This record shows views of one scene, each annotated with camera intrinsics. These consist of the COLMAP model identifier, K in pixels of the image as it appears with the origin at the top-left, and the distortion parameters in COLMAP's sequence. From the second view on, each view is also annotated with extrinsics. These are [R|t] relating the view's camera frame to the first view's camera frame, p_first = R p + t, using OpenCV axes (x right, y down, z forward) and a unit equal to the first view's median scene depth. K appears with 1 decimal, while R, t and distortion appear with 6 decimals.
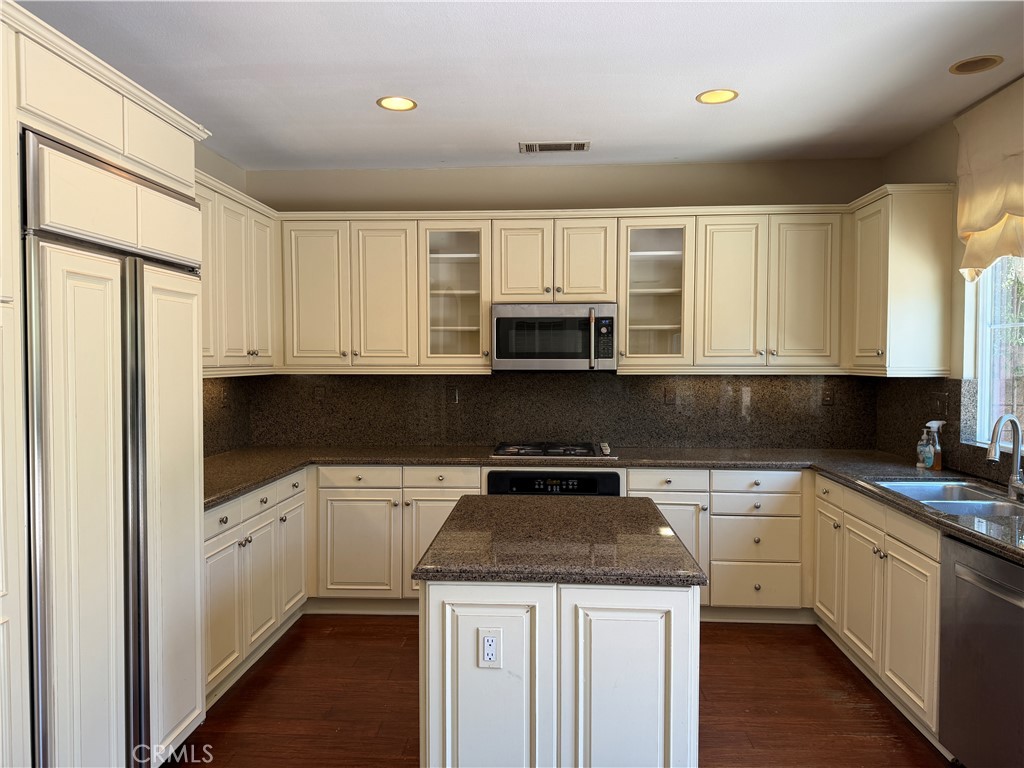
lens RADIAL K [[718.5, 0, 512.0], [0, 718.5, 384.0], [0, 0, 1]] dist [0.101631, -0.174046]
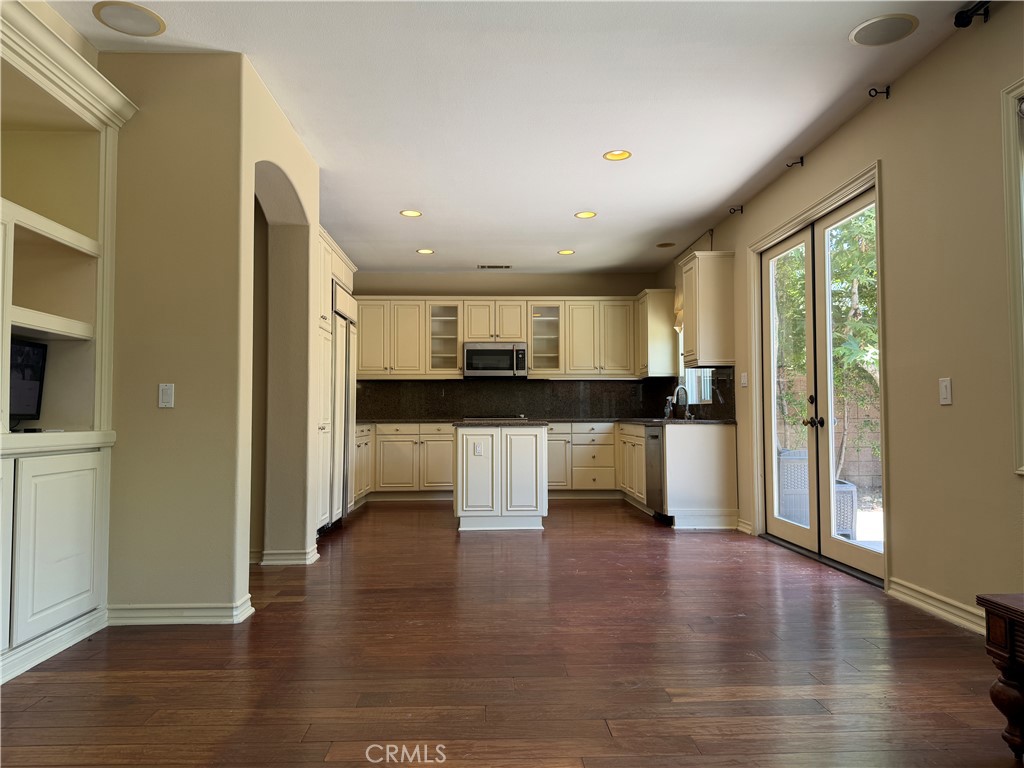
lens RADIAL K [[718.5, 0, 512.0], [0, 718.5, 384.0], [0, 0, 1]] dist [0.101631, -0.174046]
pose [[0.995378, 0.001299, 0.096029, -0.086791], [0.006267, 0.996898, -0.078452, 0.158641], [-0.095833, 0.078691, 0.992282, -0.970687]]
